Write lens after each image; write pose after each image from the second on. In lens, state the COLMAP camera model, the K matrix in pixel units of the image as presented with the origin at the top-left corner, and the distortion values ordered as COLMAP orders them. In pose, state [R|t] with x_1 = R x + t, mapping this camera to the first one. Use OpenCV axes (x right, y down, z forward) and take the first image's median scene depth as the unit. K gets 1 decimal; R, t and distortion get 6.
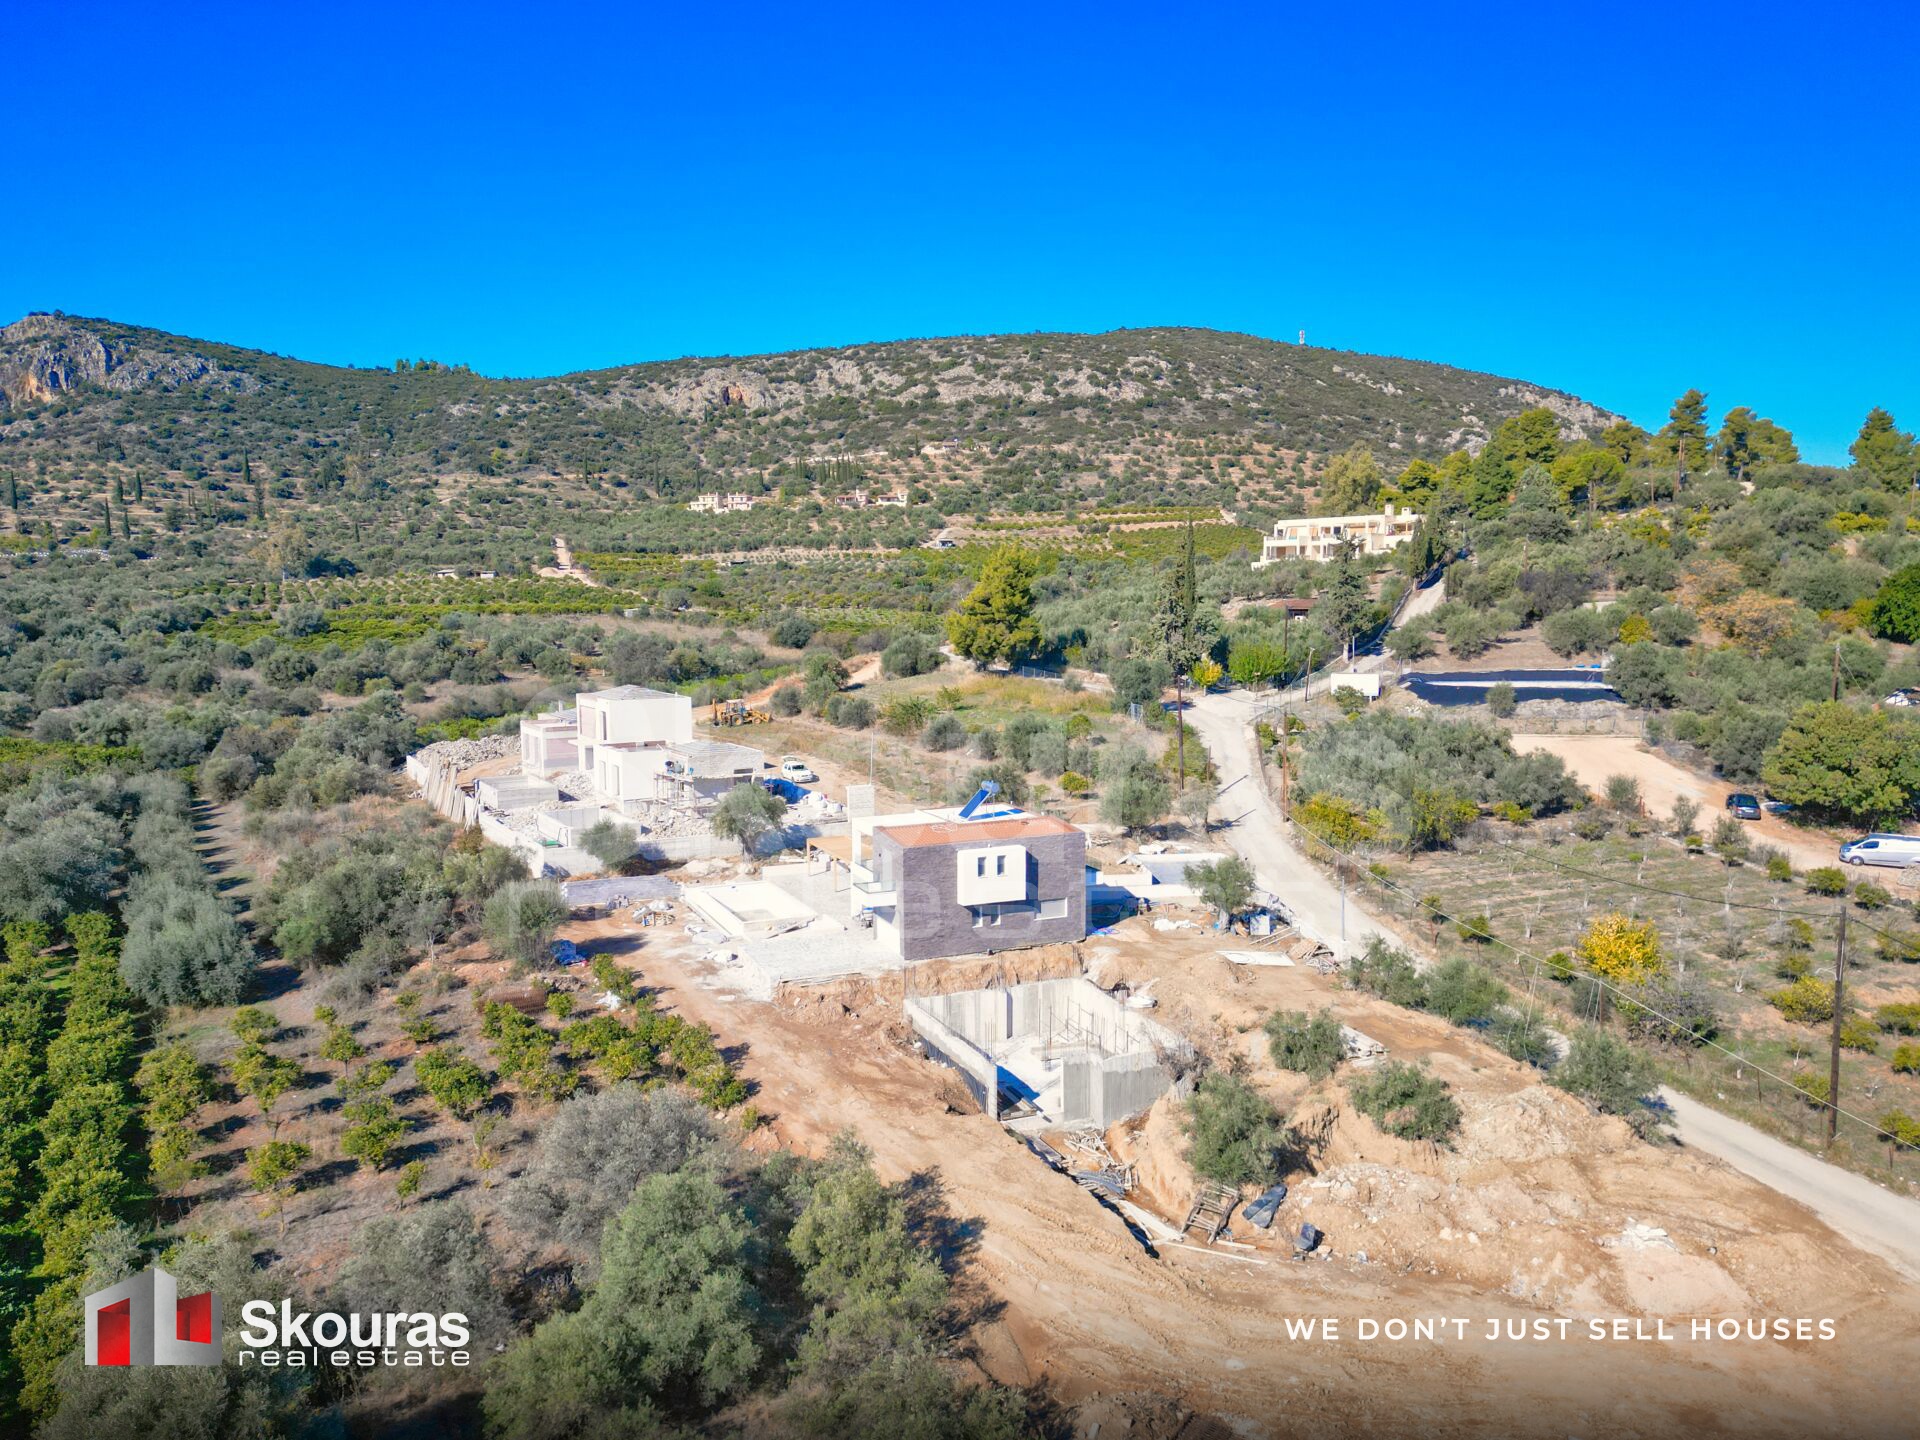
lens RADIAL K [[1368.8, 0, 949.1], [0, 1368.8, 758.2], [0, 0, 1]] dist [0.068678, -0.093418]
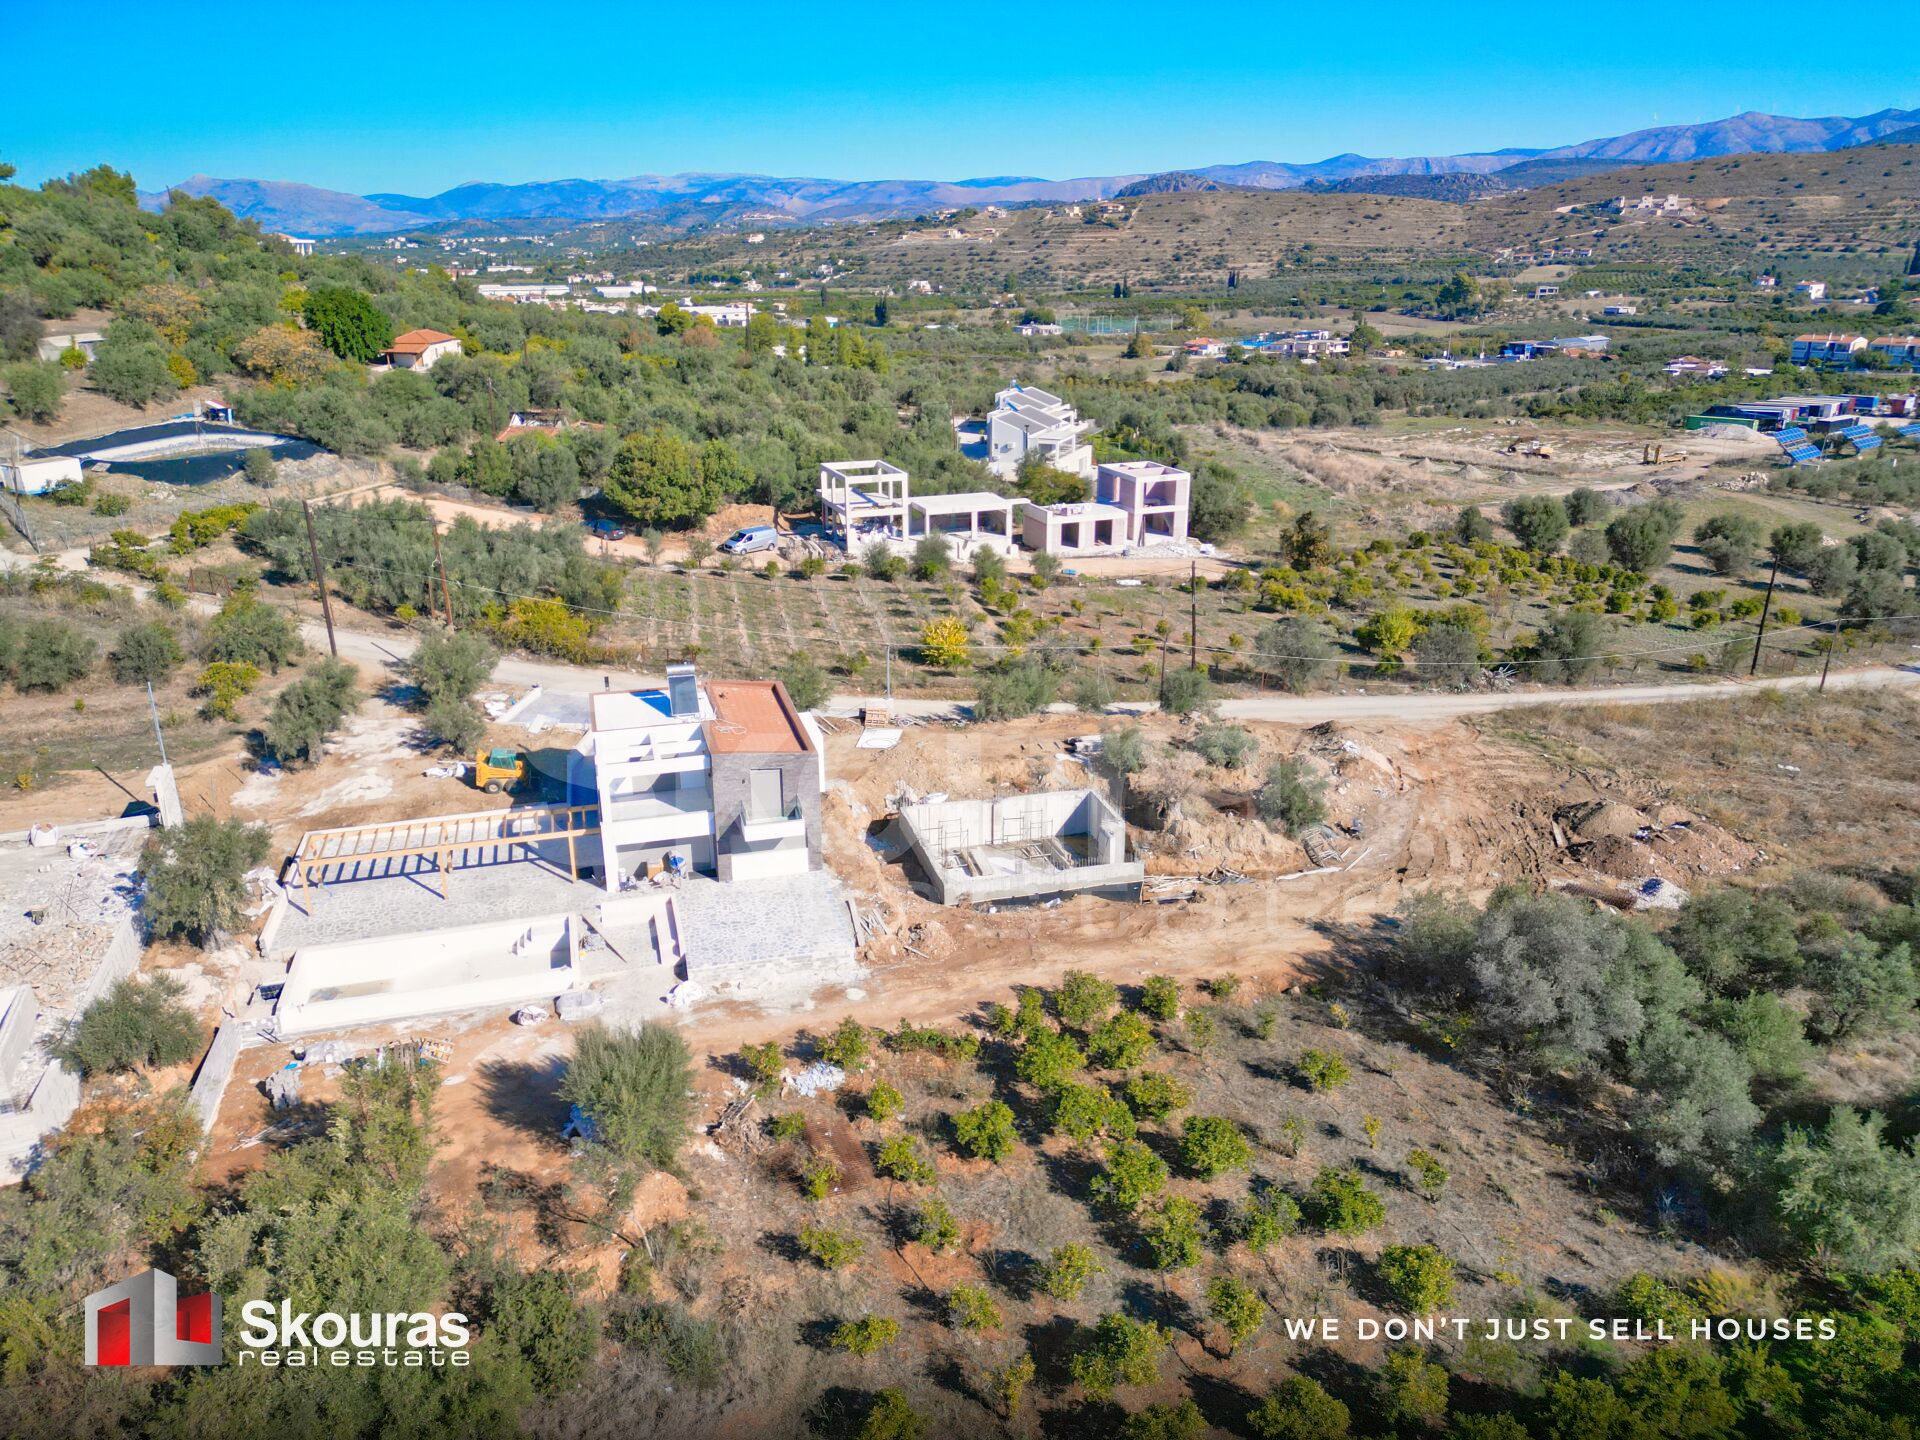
lens RADIAL K [[1331.8, 0, 956.8], [0, 1331.8, 731.1], [0, 0, 1]] dist [0.077241, -0.072521]
pose [[0.128686, -0.332142, 0.934410, -0.093402], [0.118192, 0.940665, 0.318089, -0.023629], [-0.984617, 0.069506, 0.160307, 0.090654]]
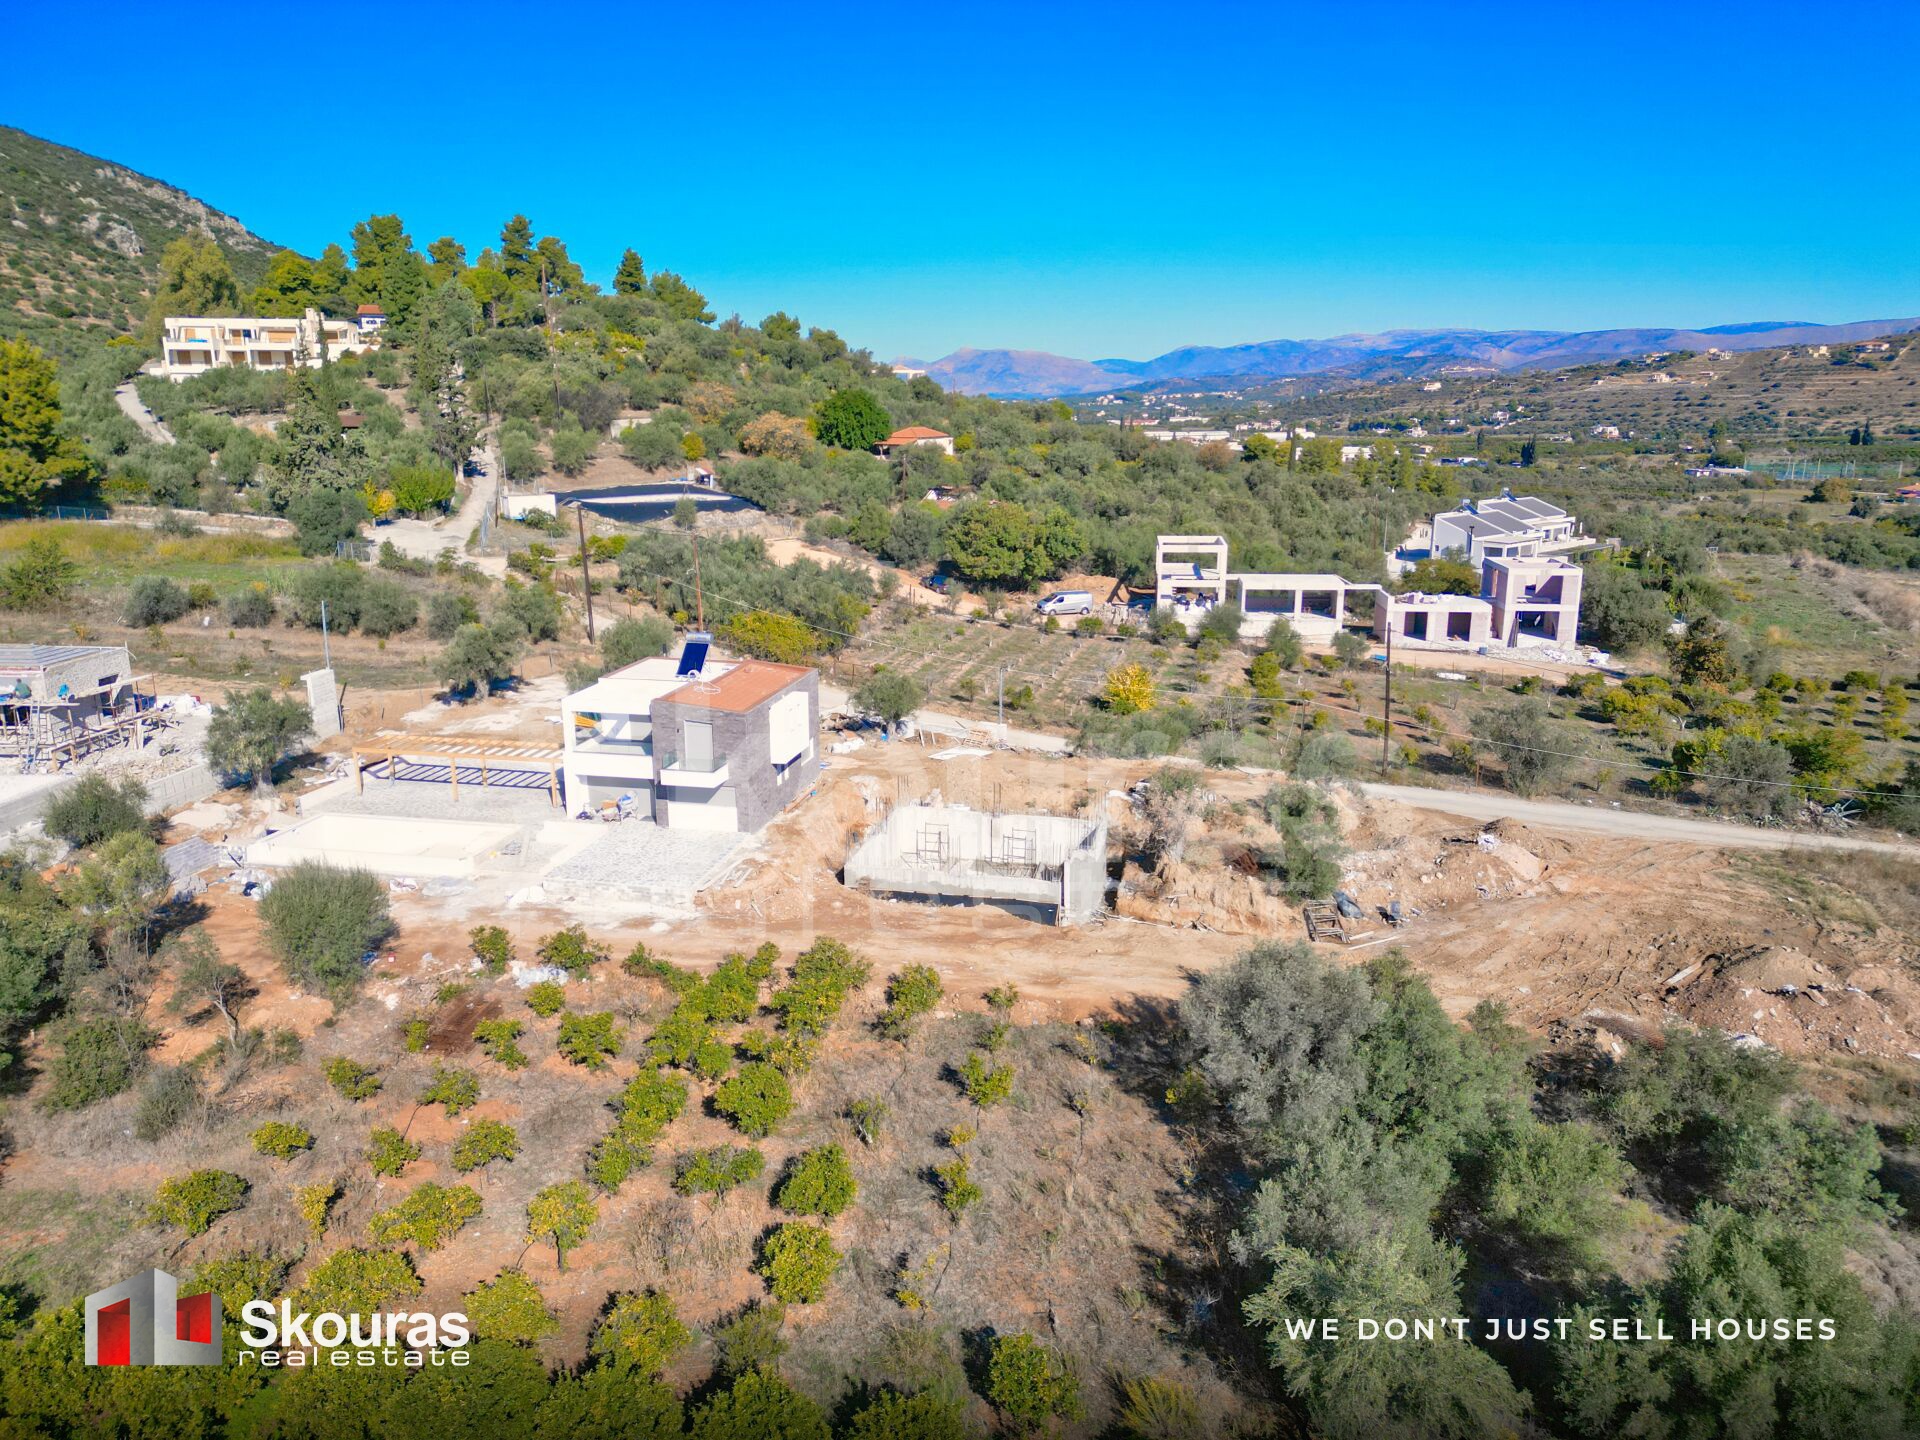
lens RADIAL K [[1331.8, 0, 956.8], [0, 1331.8, 731.1], [0, 0, 1]] dist [0.077241, -0.072521]
pose [[0.577894, -0.189949, 0.793699, -0.075461], [0.094661, 0.981574, 0.165989, -0.006333], [-0.810604, -0.020792, 0.585226, 0.044176]]
